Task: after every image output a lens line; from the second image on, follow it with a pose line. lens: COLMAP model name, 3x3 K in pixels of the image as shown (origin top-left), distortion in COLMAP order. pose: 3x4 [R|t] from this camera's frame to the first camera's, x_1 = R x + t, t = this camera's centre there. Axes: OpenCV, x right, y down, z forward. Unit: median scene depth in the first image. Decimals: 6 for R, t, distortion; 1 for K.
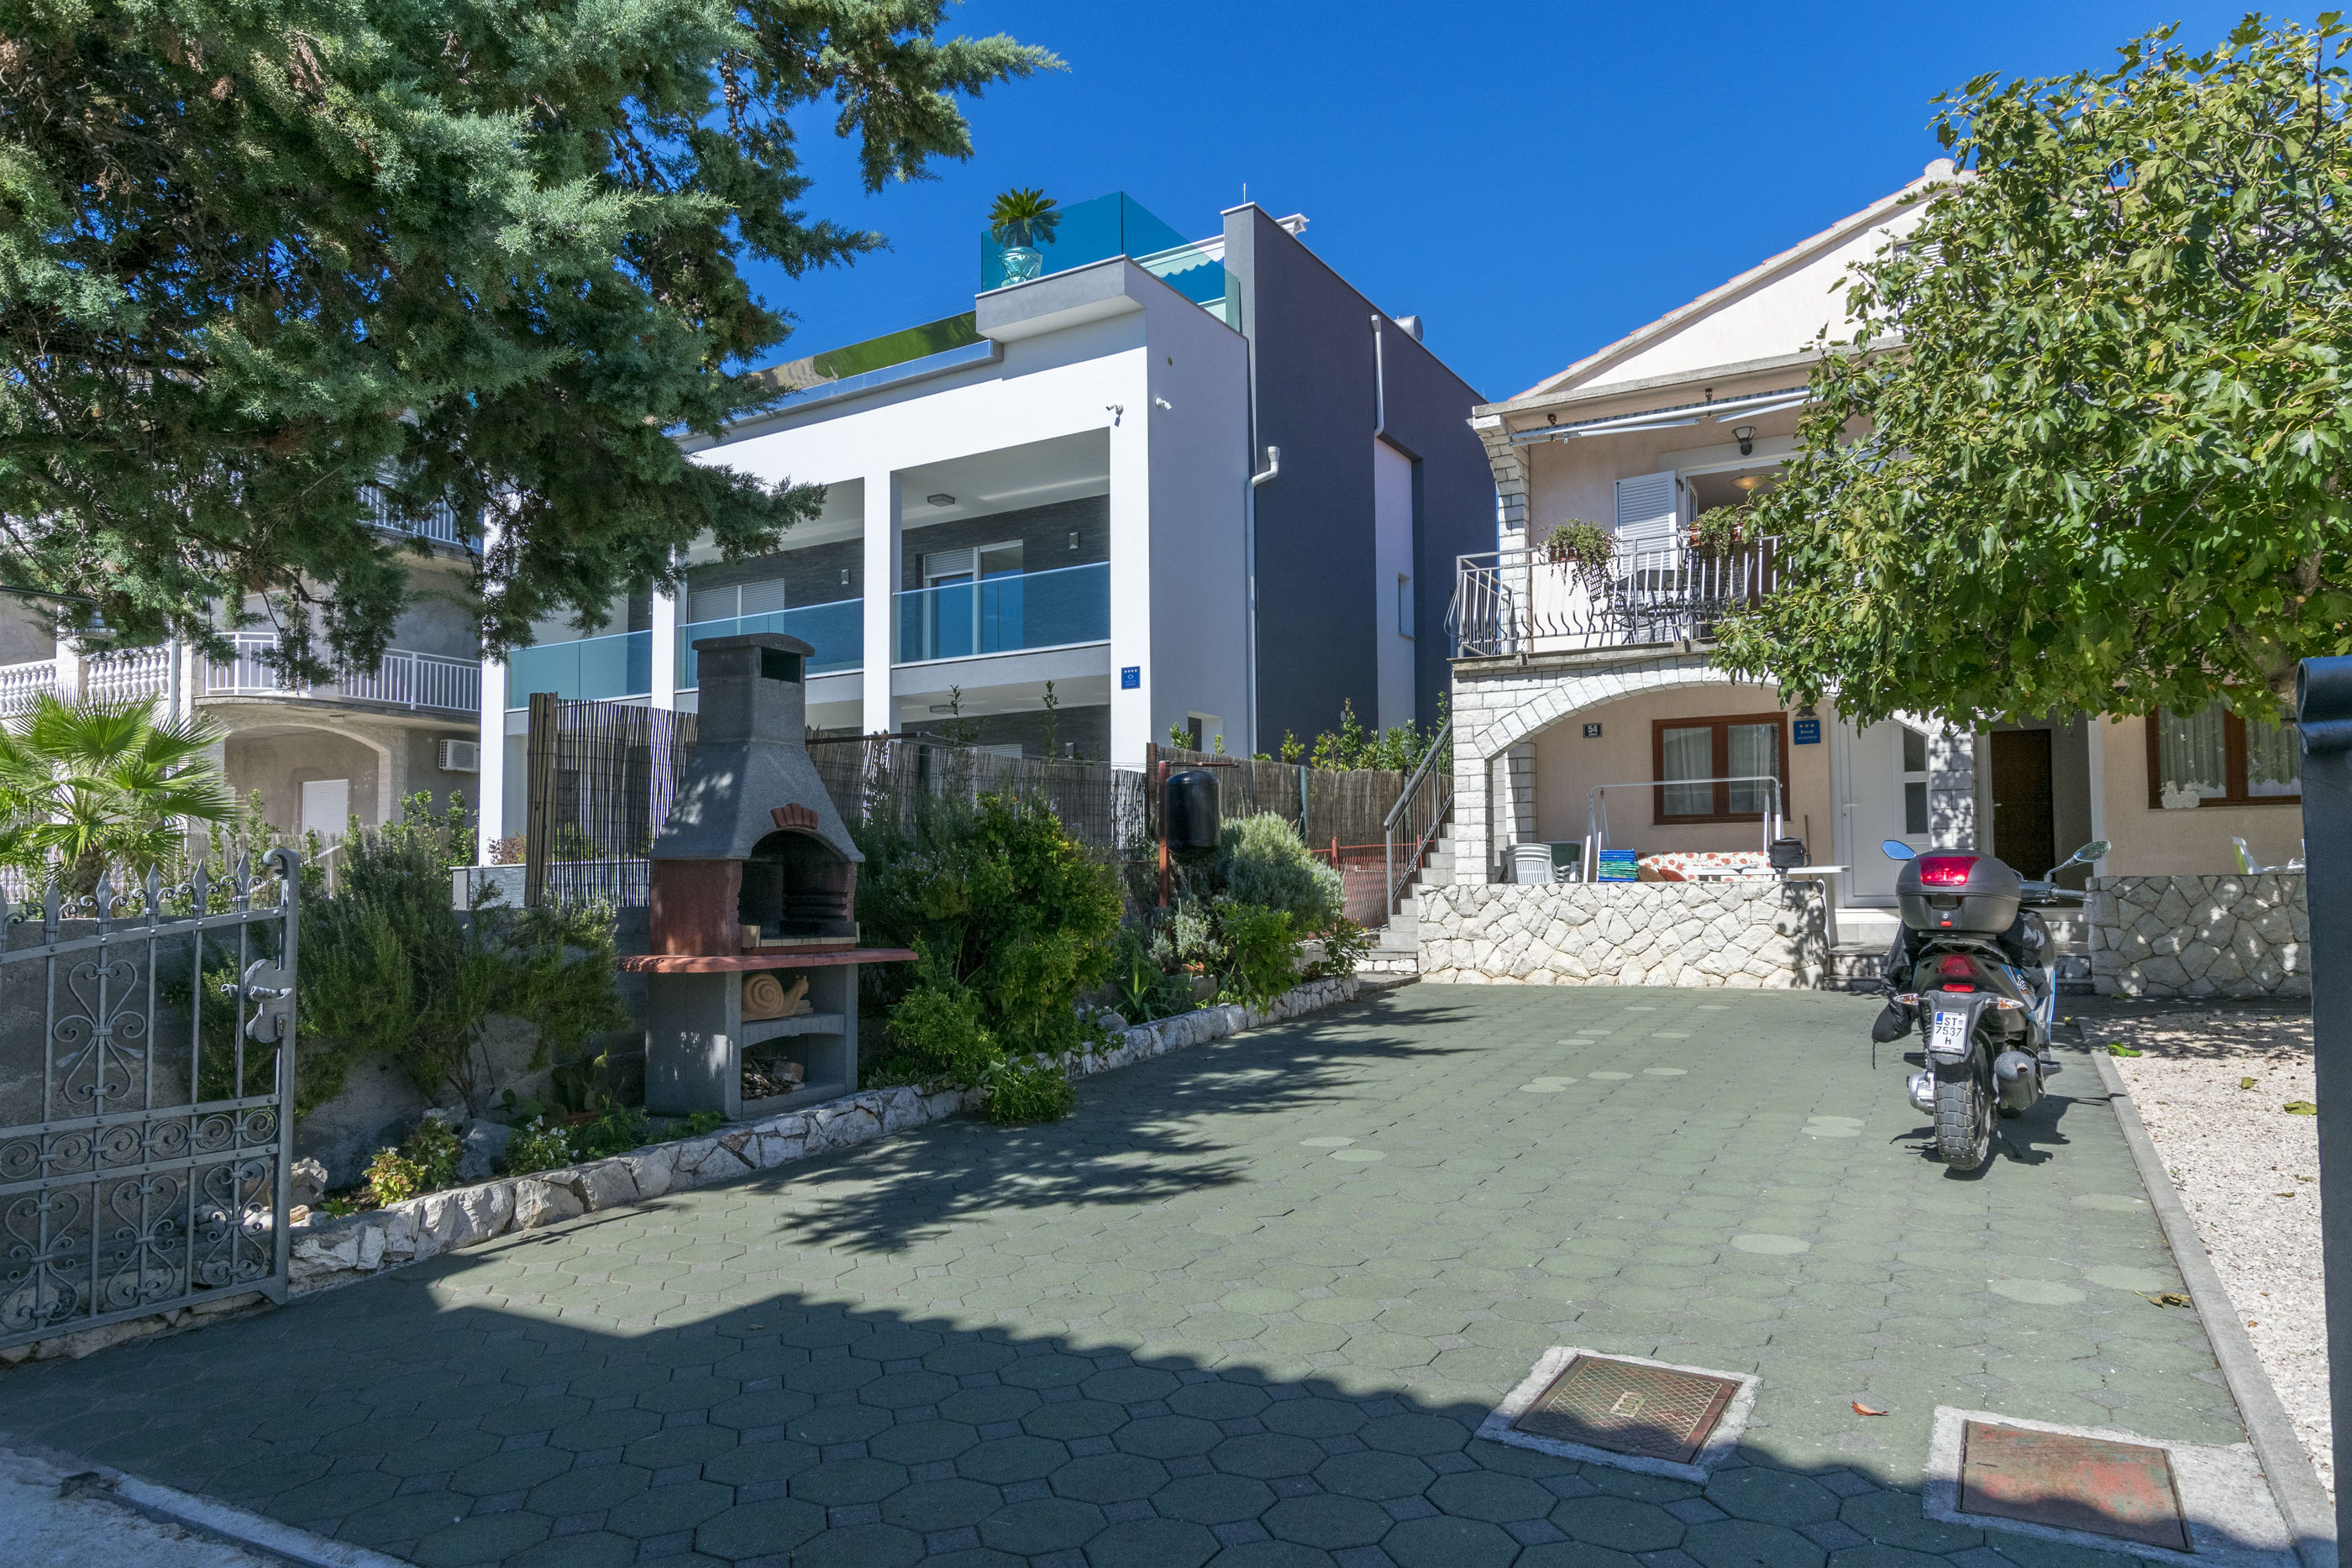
lens RADIAL K [[1471.2, 0, 1176.0], [0, 1471.2, 784.0], [0, 0, 1]] dist [-0.021039, 0.004454]
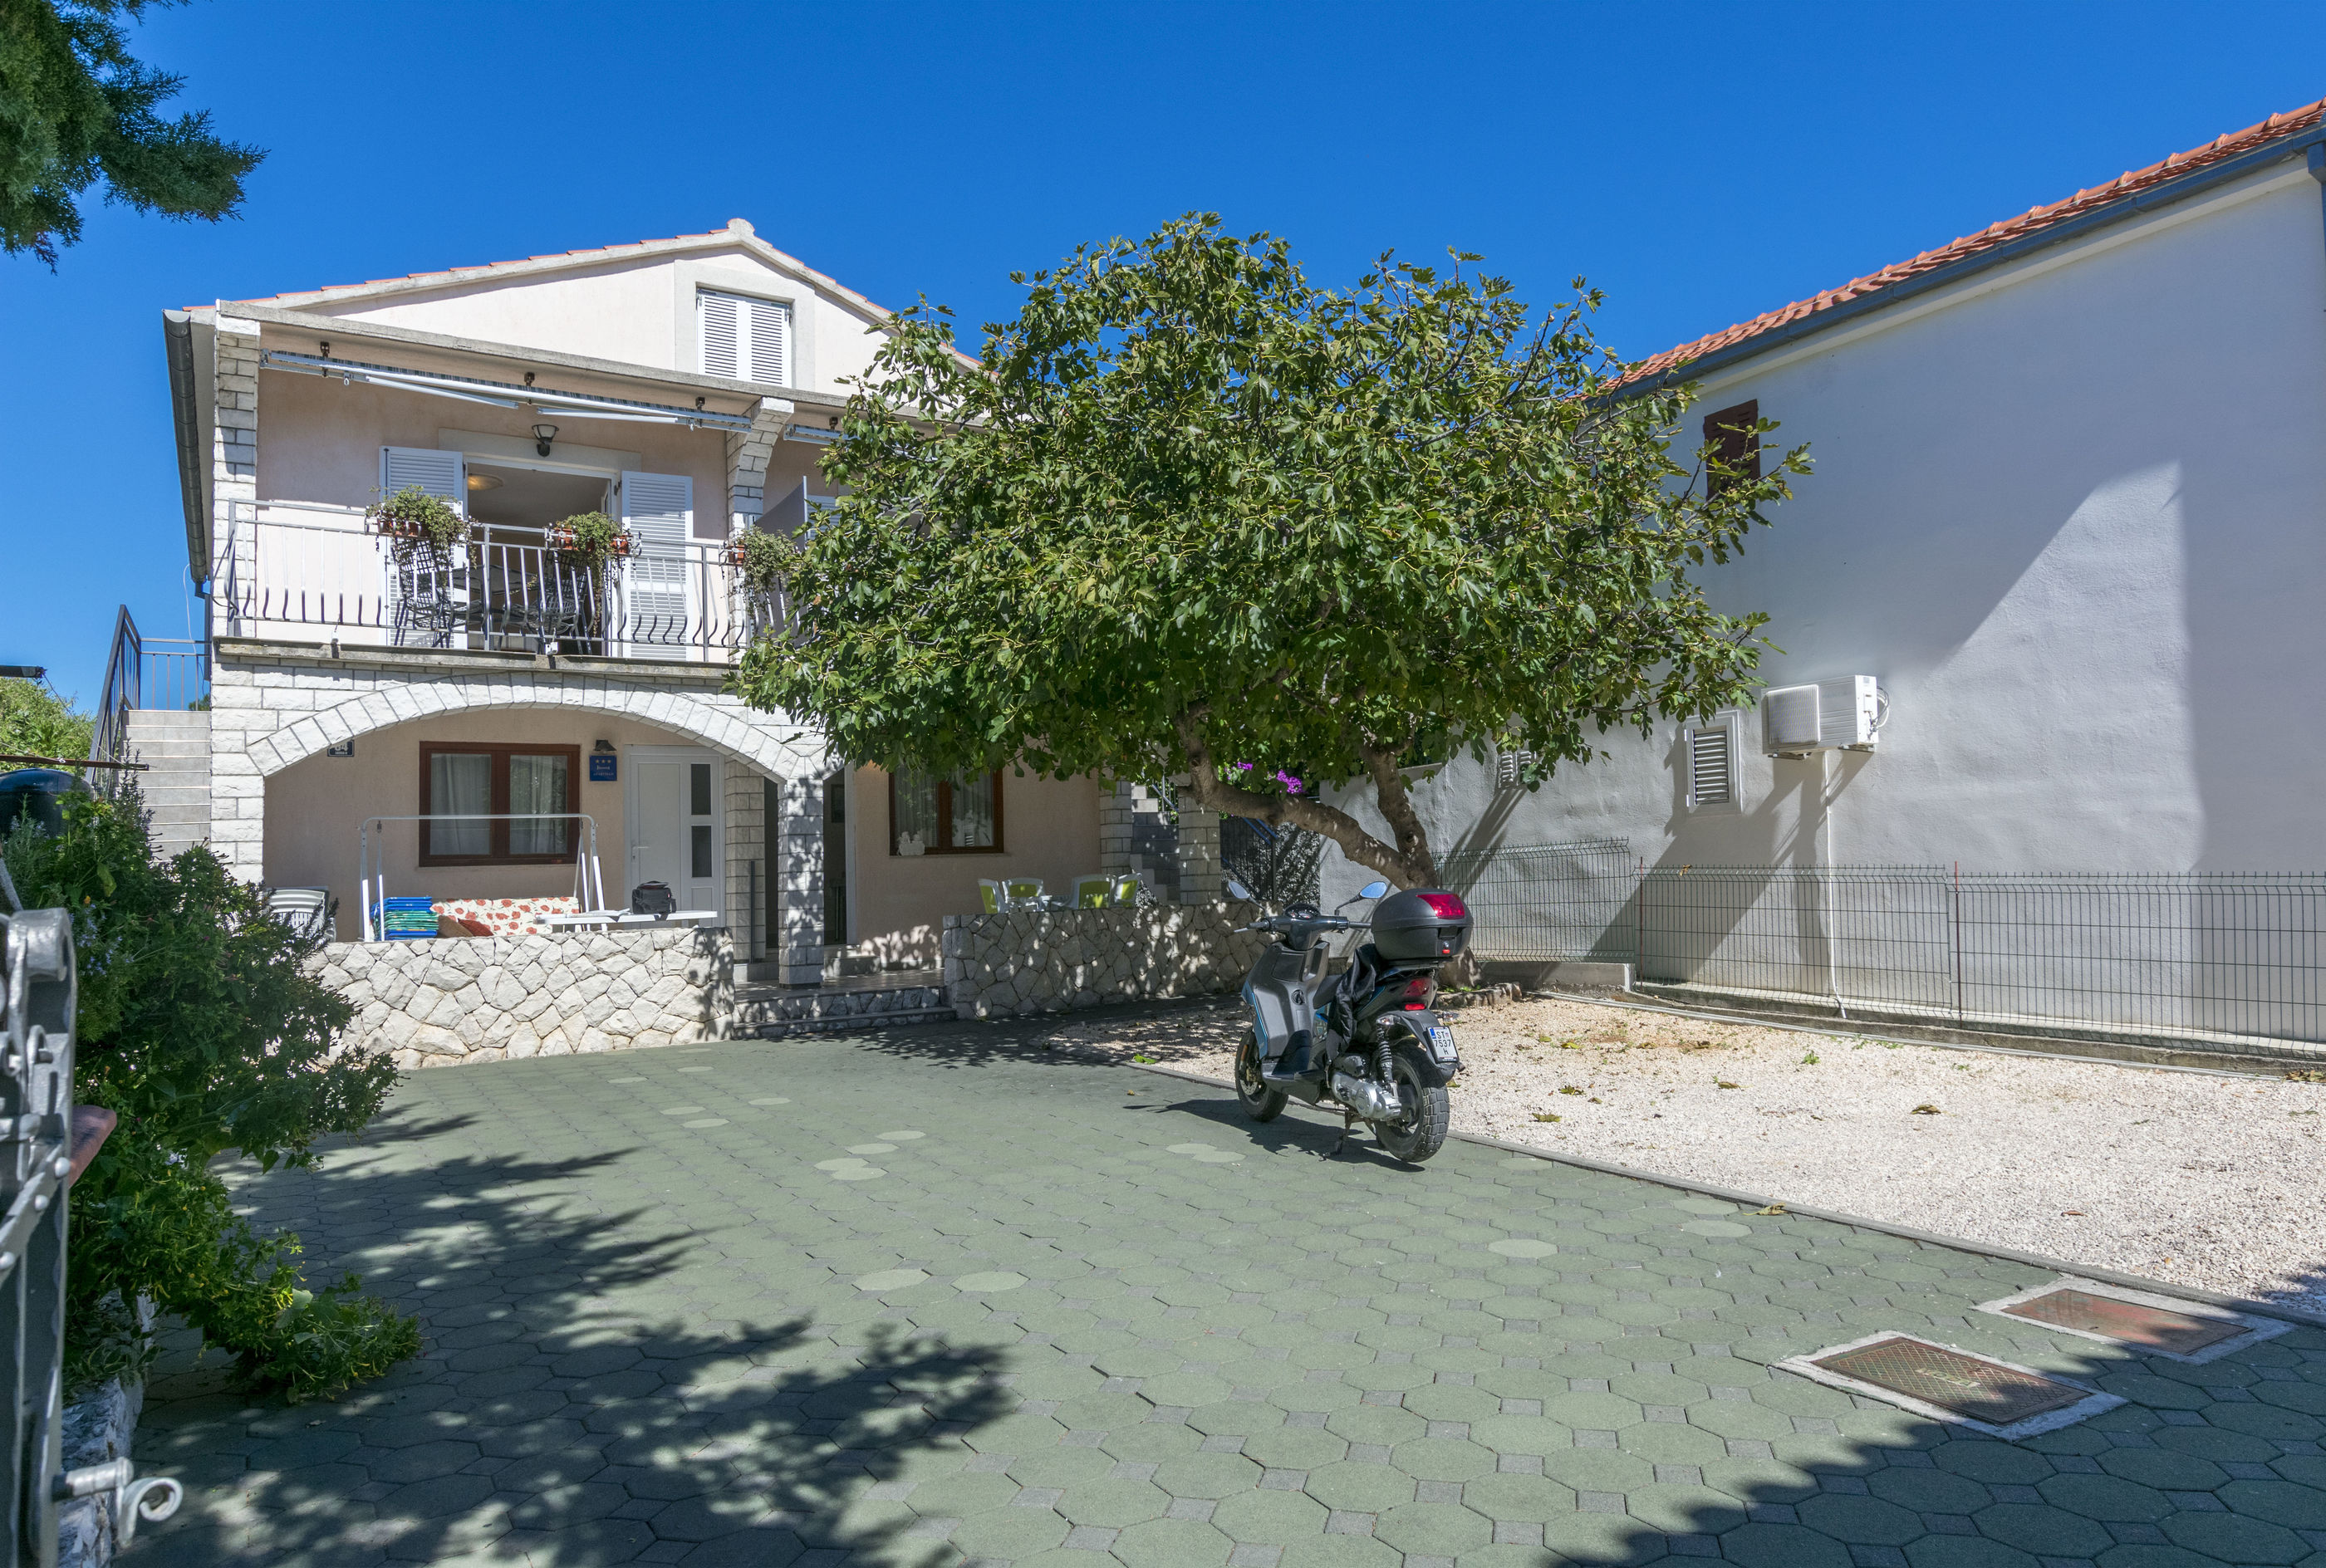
lens RADIAL K [[1503.8, 0, 1163.0], [0, 1503.8, 784.0], [0, 0, 1]] dist [0.005322, -0.004373]
pose [[0.469882, 0.054284, 0.881059, -0.283599], [-0.028806, 0.998519, -0.046159, 0.010246], [-0.882259, -0.003690, 0.470750, 0.273129]]
